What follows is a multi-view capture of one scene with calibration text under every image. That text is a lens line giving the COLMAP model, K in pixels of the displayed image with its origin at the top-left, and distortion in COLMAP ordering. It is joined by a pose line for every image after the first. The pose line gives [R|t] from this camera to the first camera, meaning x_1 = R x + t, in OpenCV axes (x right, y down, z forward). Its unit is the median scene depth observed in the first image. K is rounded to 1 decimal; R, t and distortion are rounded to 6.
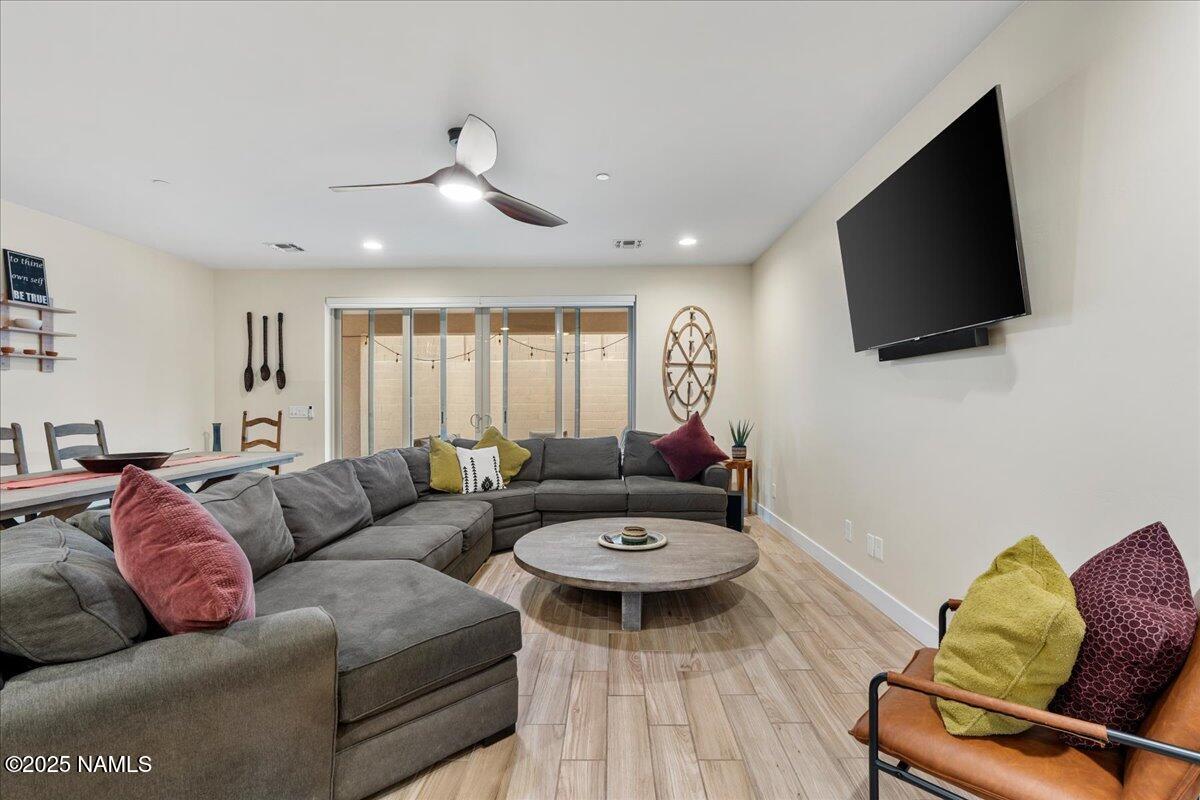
lens RADIAL K [[536.5, 0, 598.3], [0, 536.5, 402.0], [0, 0, 1]] dist [-0.007614, 0.000904]
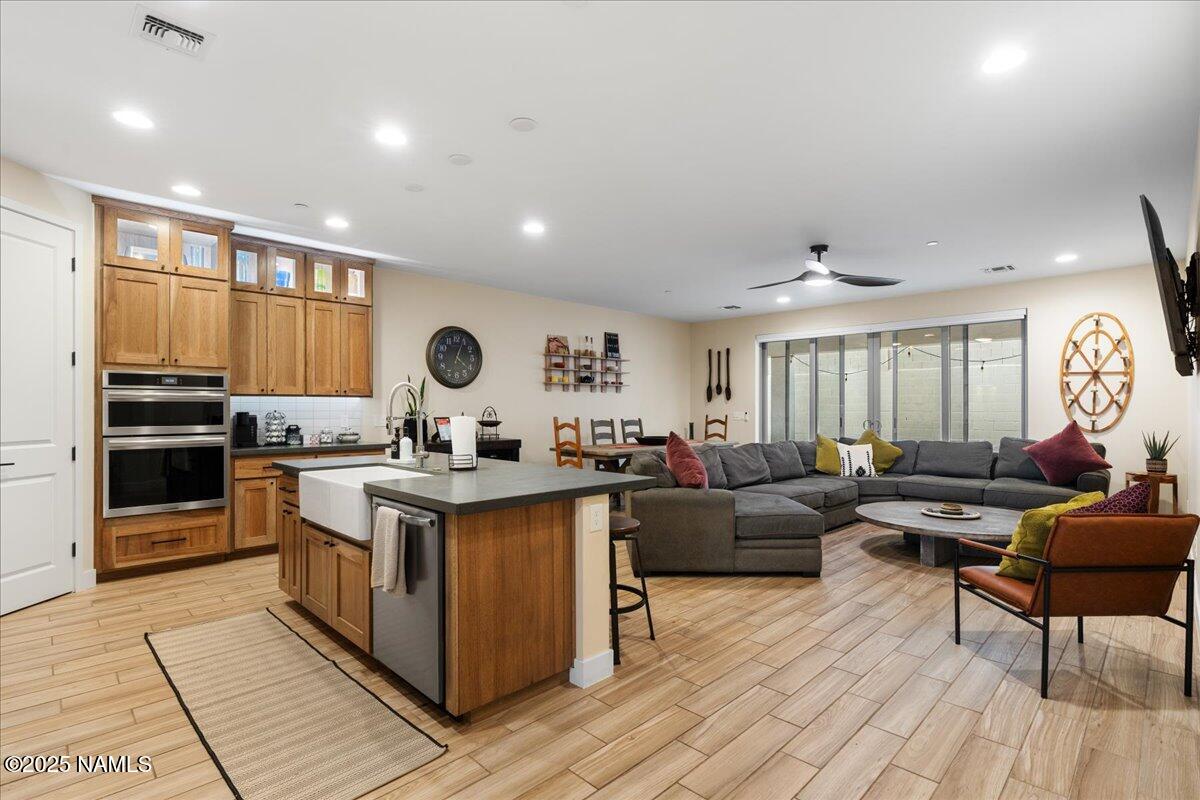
lens RADIAL K [[579.1, 0, 602.5], [0, 579.1, 404.9], [0, 0, 1]] dist [-0.001226, 0.000035]
pose [[0.721187, 0.000540, -0.692740, 0.297607], [-0.005811, 0.999969, -0.005271, -0.001127], [0.692716, 0.007827, 0.721168, -0.441496]]
